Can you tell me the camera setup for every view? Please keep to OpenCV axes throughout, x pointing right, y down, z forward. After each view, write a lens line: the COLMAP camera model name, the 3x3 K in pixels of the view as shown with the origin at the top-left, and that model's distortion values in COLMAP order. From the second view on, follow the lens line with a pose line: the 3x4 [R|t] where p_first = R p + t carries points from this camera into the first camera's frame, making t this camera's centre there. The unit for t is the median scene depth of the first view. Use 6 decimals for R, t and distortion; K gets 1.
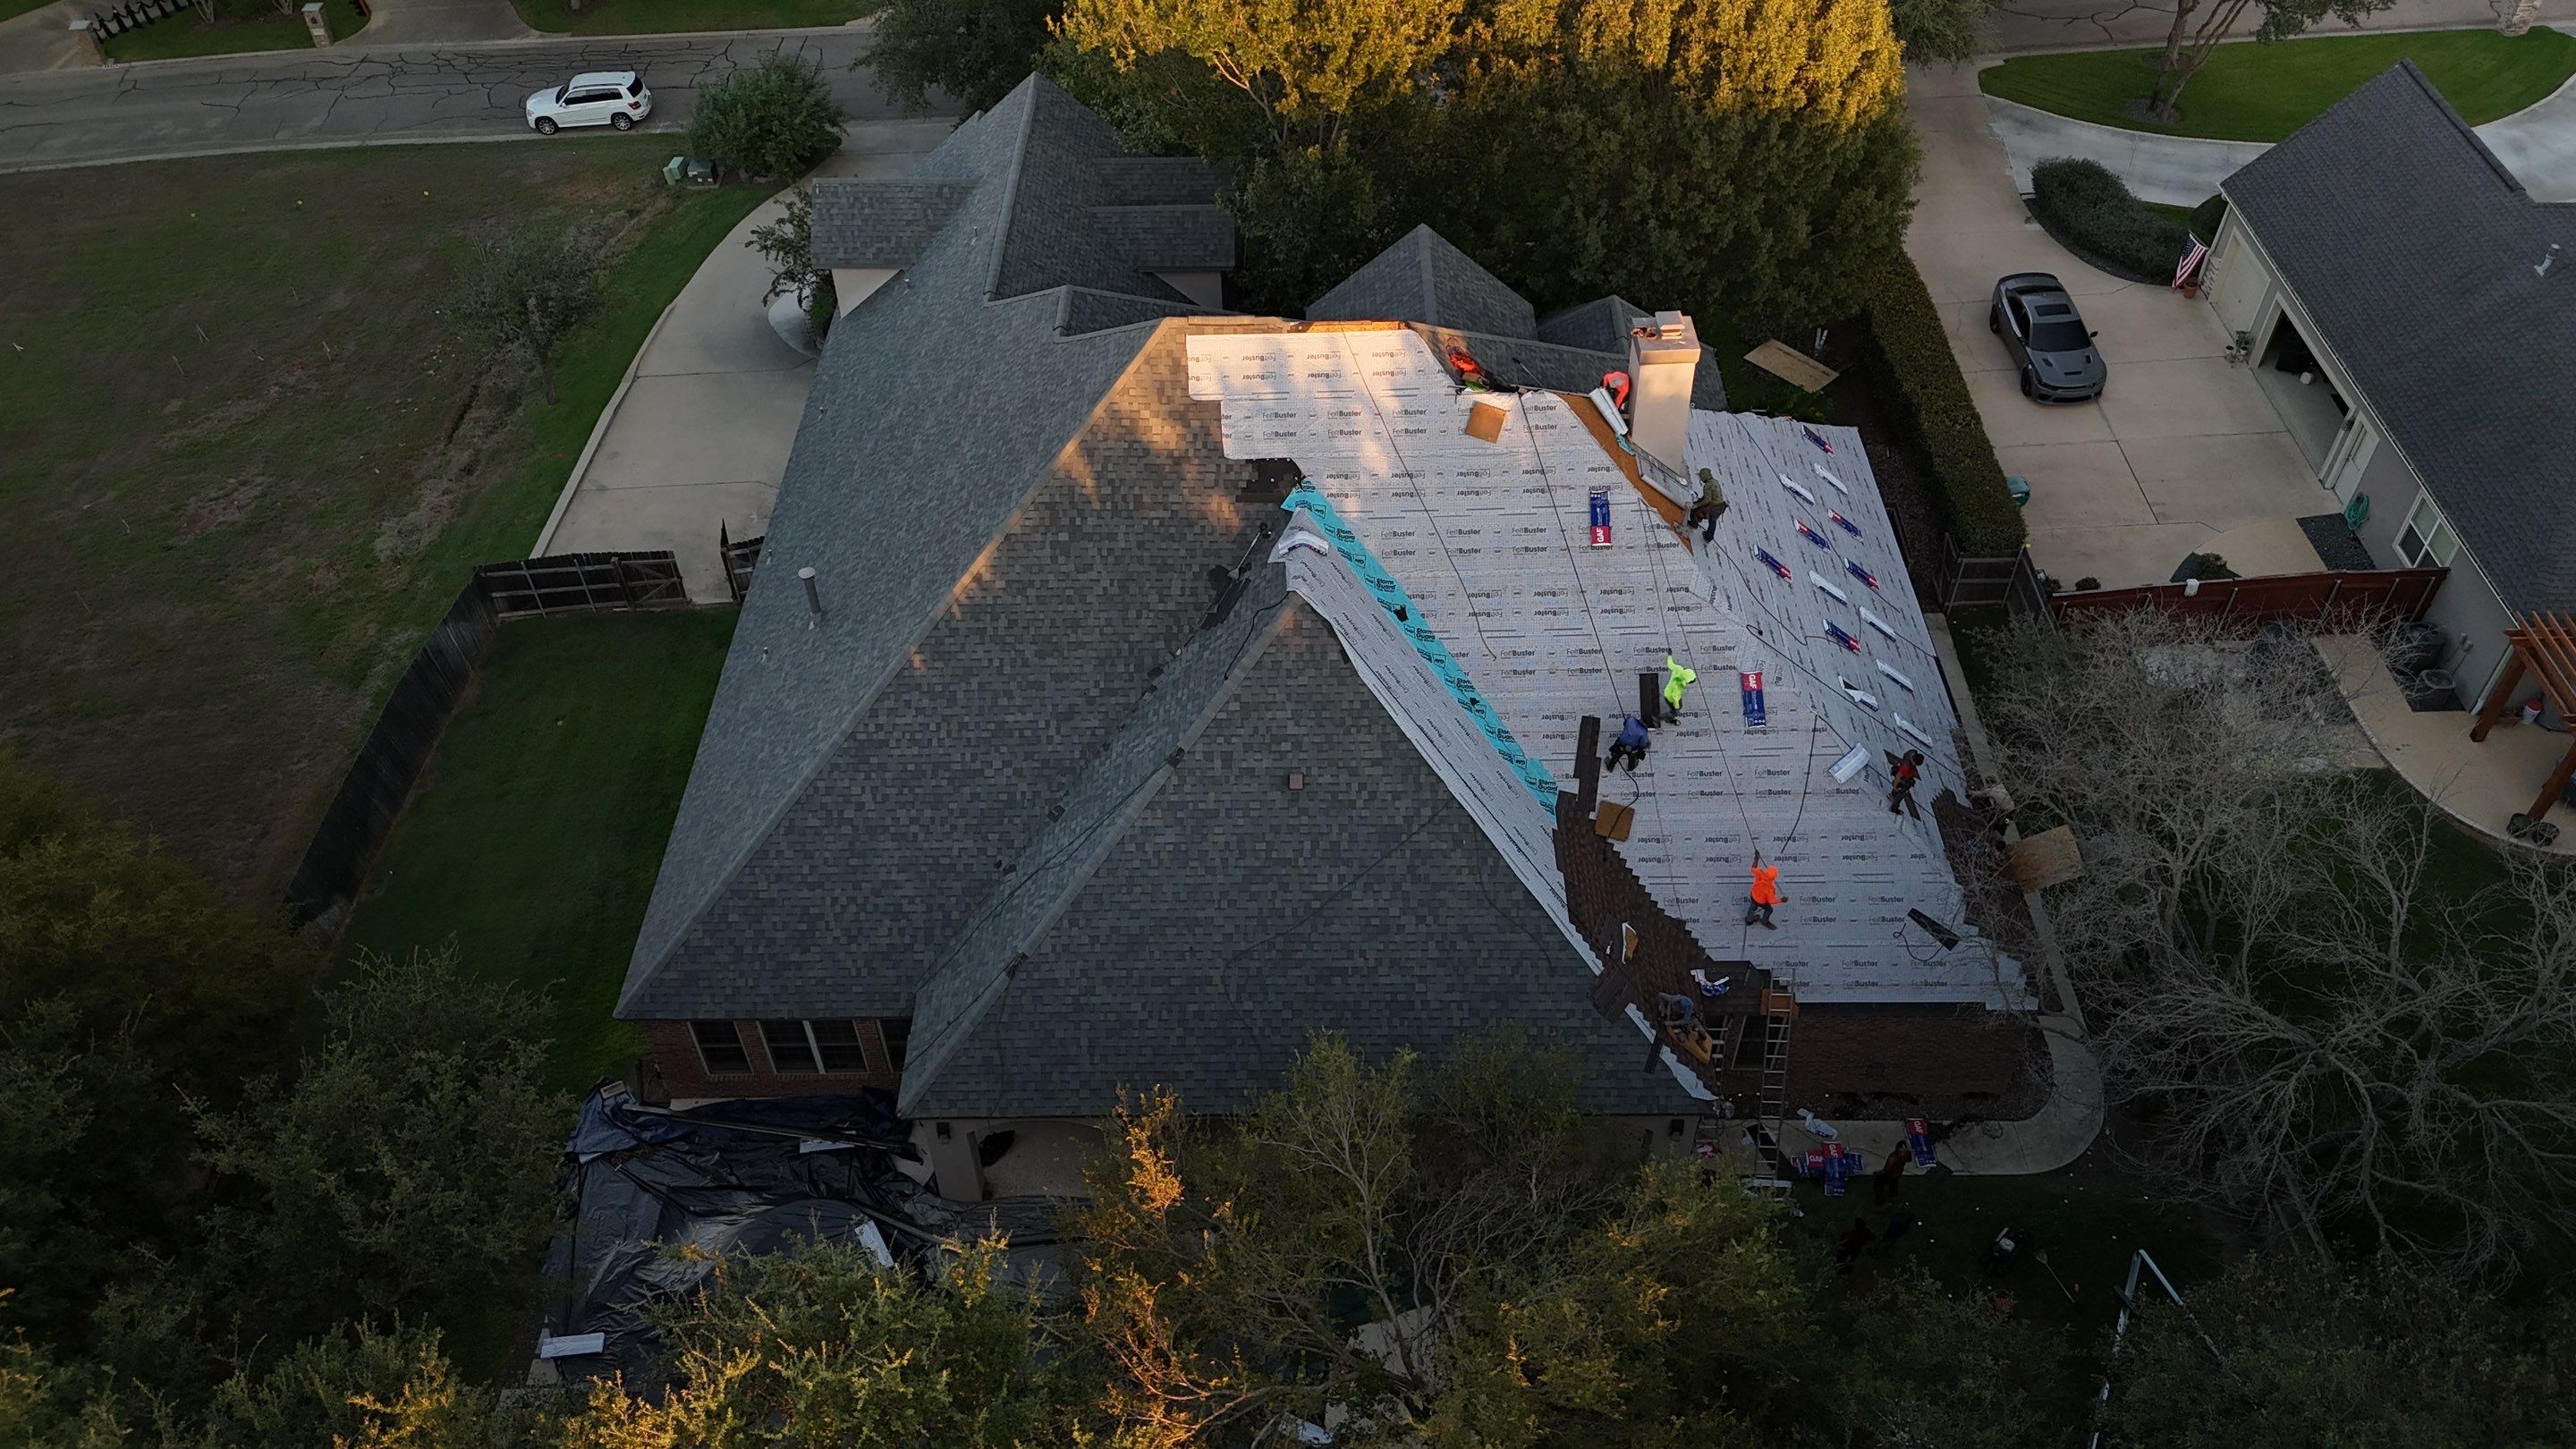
lens RADIAL K [[1905.7, 0, 1288.0], [0, 1905.7, 724.5], [0, 0, 1]] dist [0.080303, -0.075823]
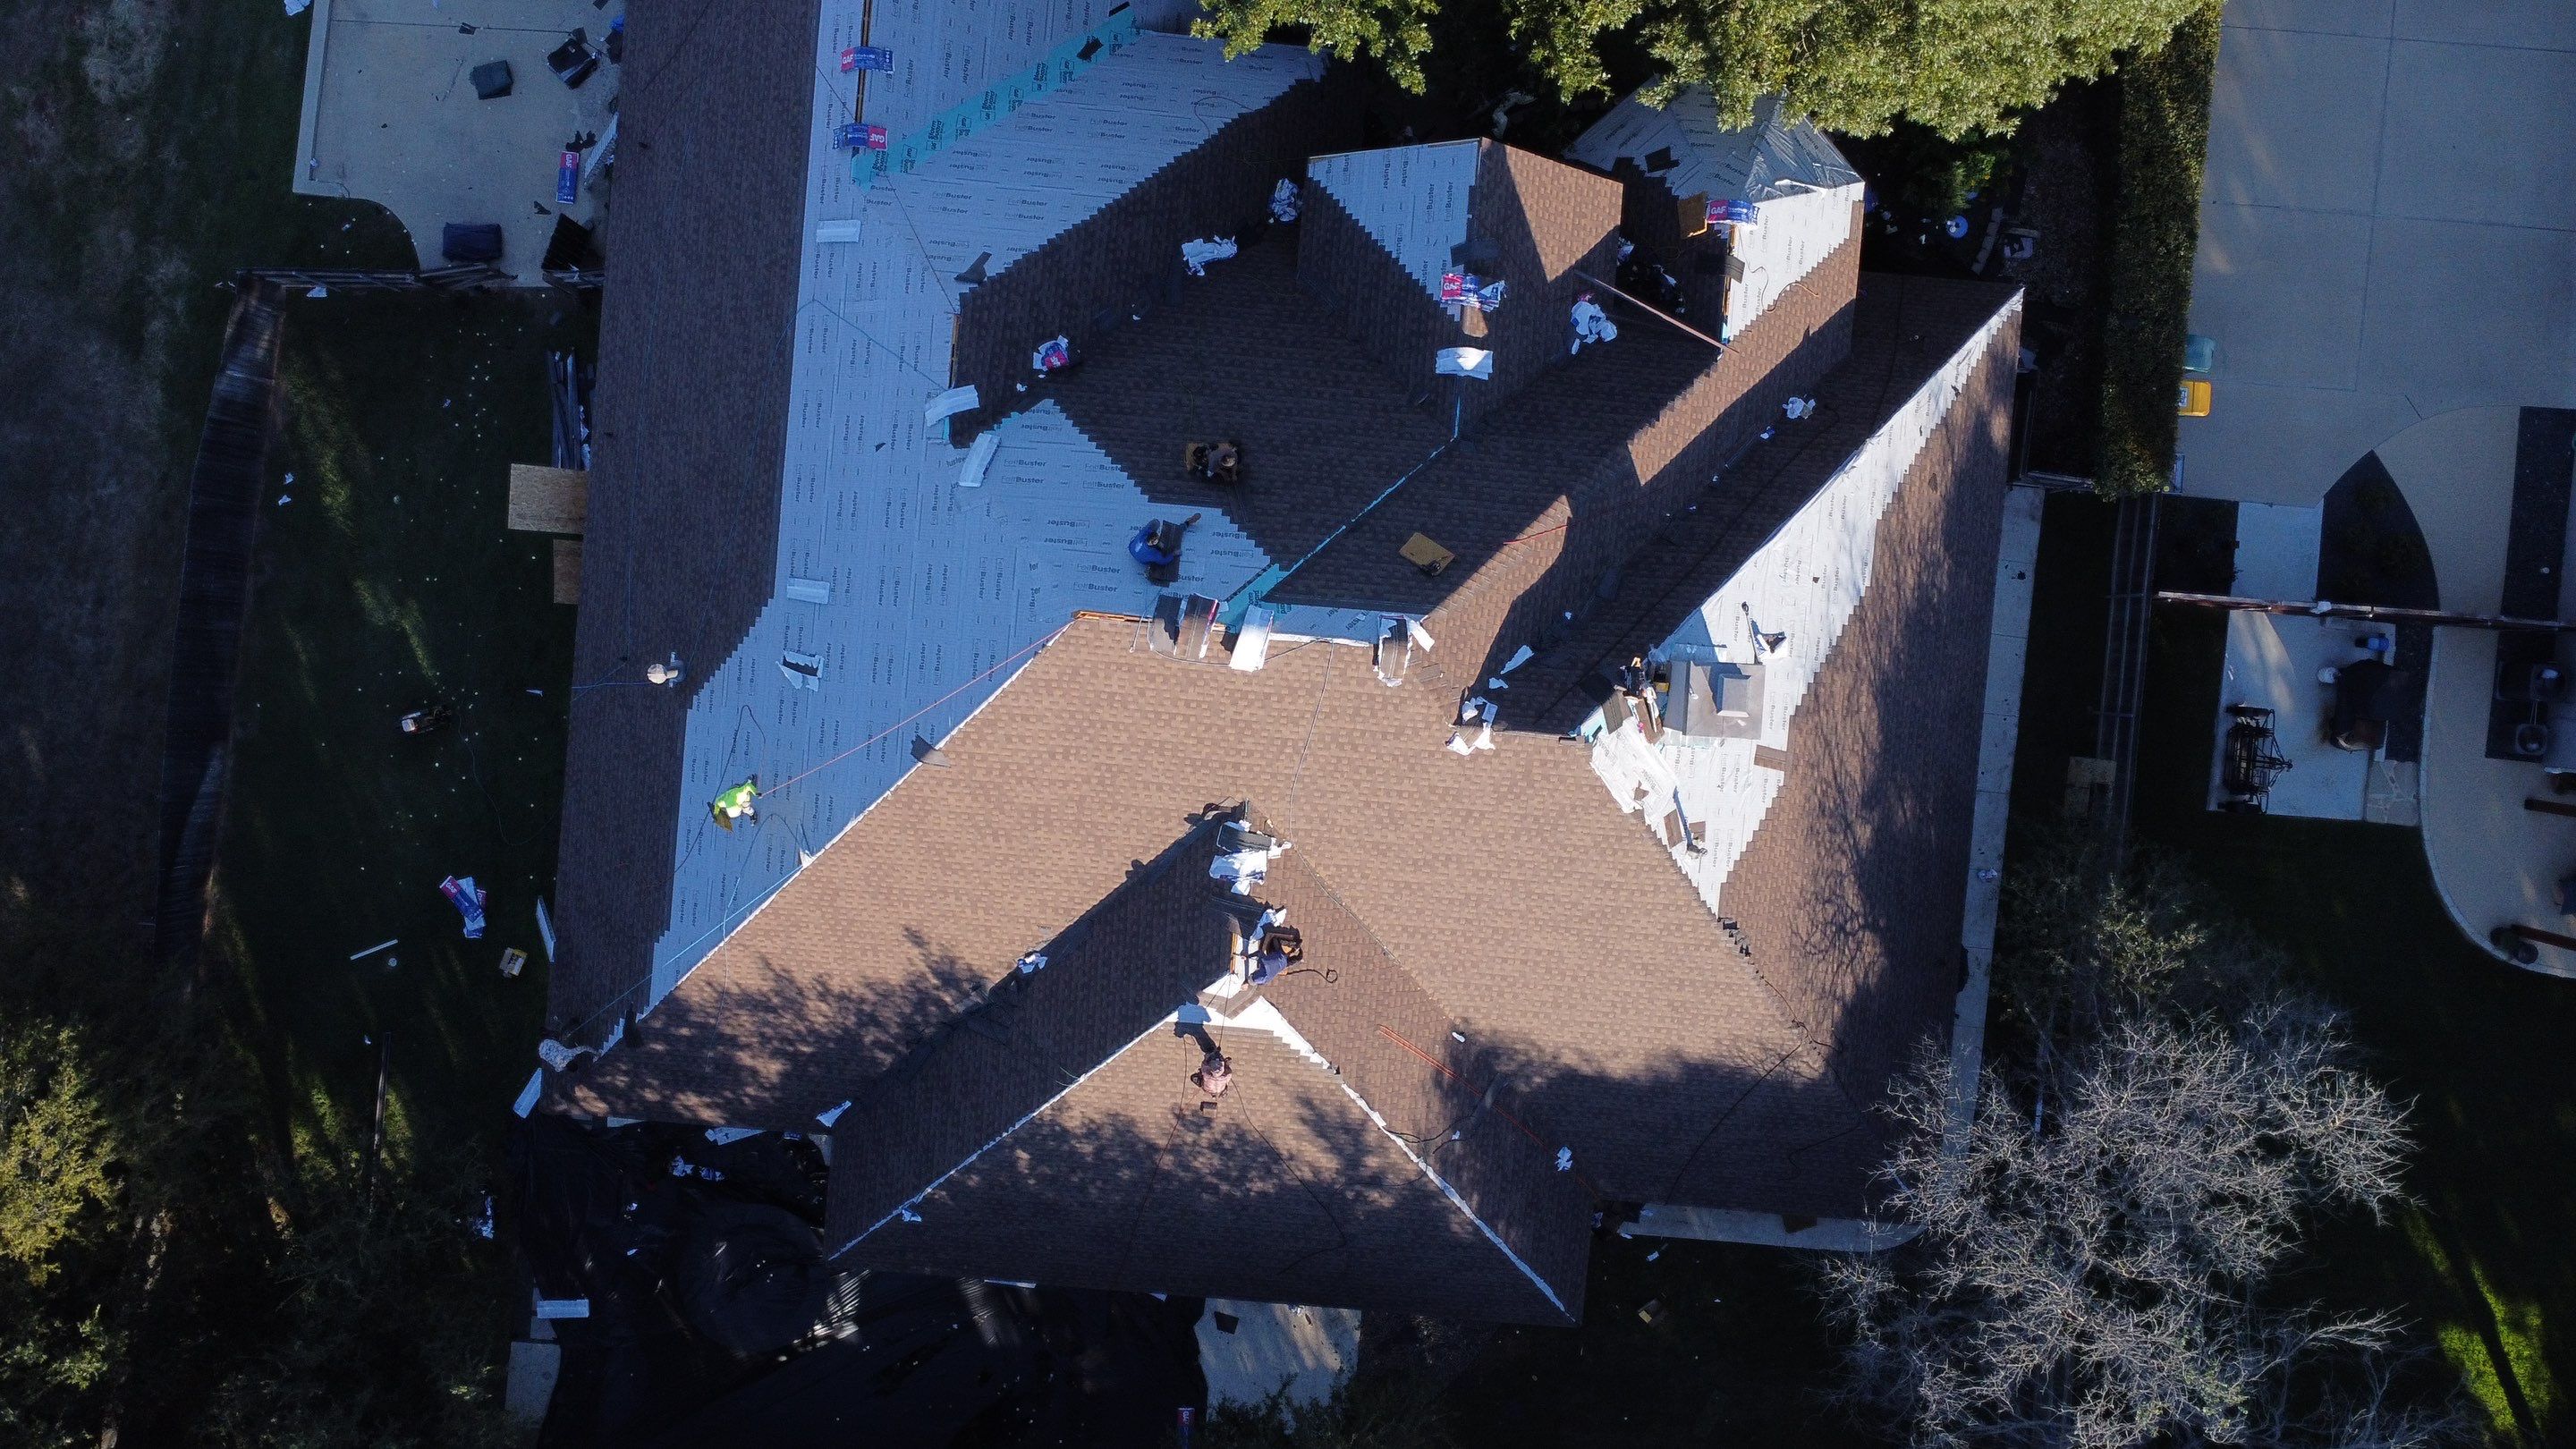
lens RADIAL K [[1924.5, 0, 1287.9], [0, 1924.5, 701.6], [0, 0, 1]] dist [0.005638, 0.001687]
pose [[0.995940, 0.084949, 0.029770, -0.001171], [-0.079775, 0.679776, 0.729068, -0.566334], [0.041696, -0.728483, 0.683793, 0.348283]]
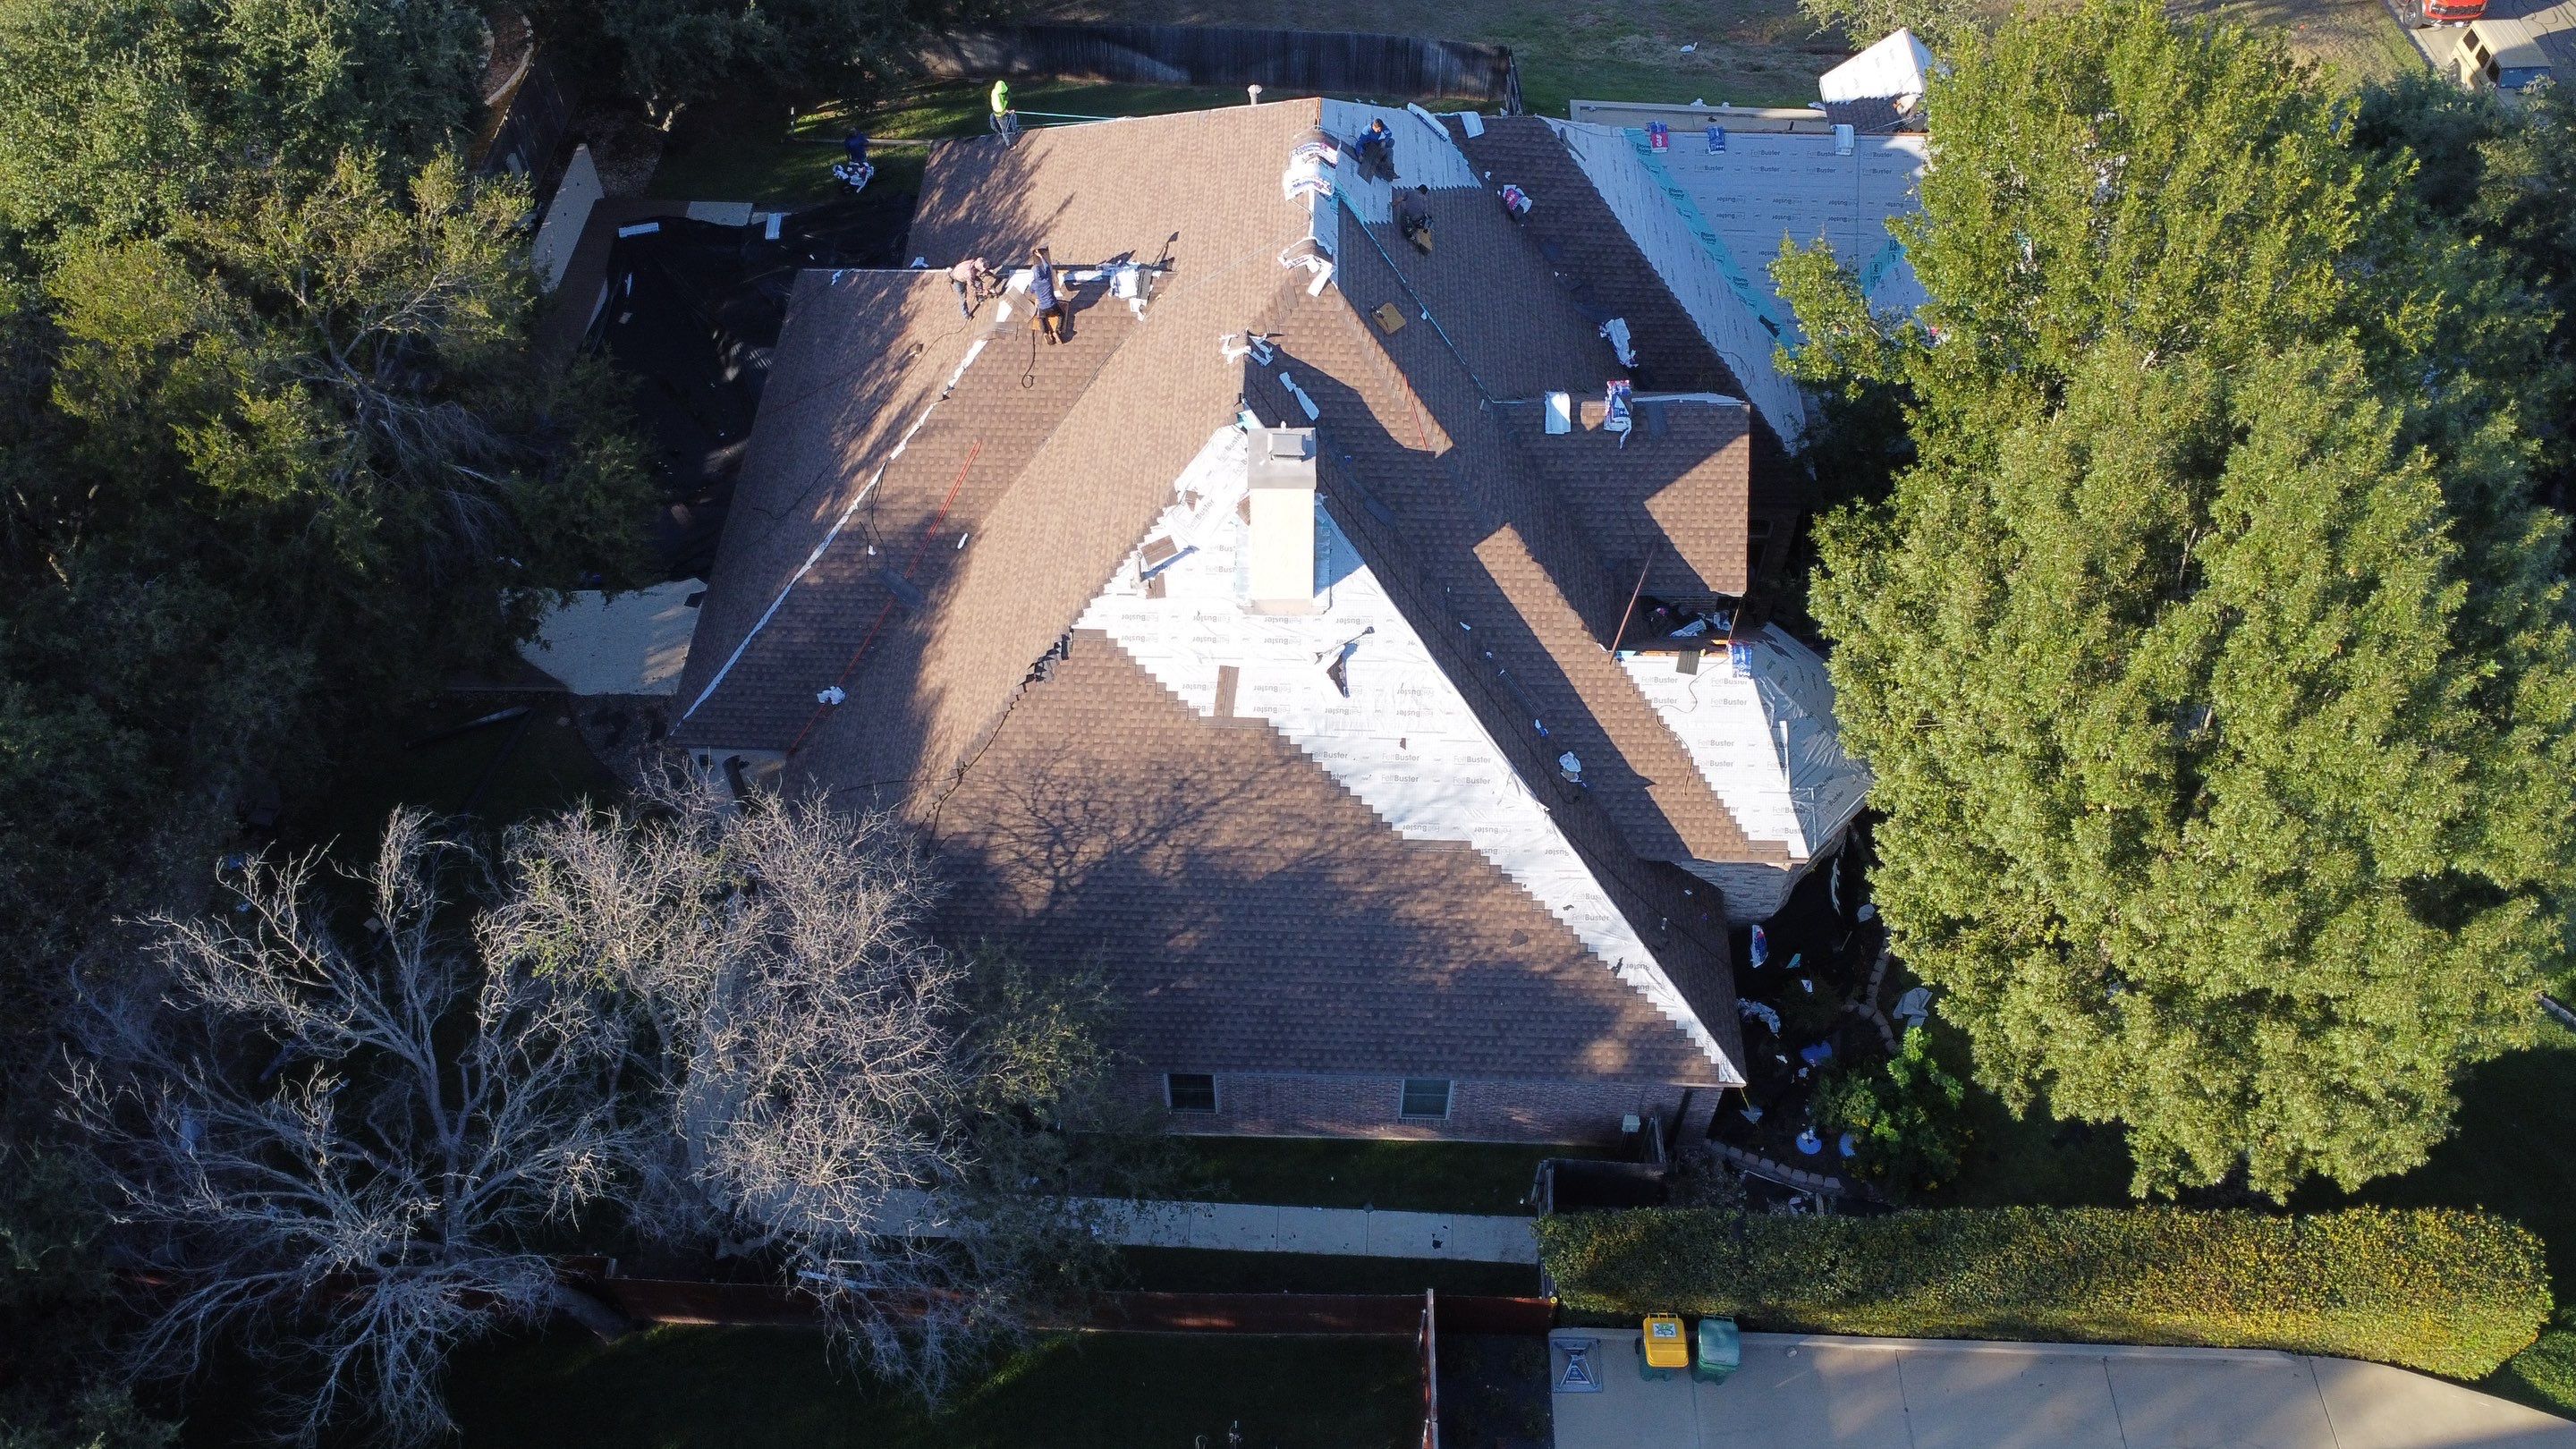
lens RADIAL K [[1978.0, 0, 1281.3], [0, 1978.0, 685.6], [0, 0, 1]] dist [0.003835, 0.007279]
pose [[-0.029437, 0.779519, -0.625686, 0.625239], [-0.698622, 0.431637, 0.570629, -0.498812], [0.714885, 0.453916, 0.531883, 0.433646]]
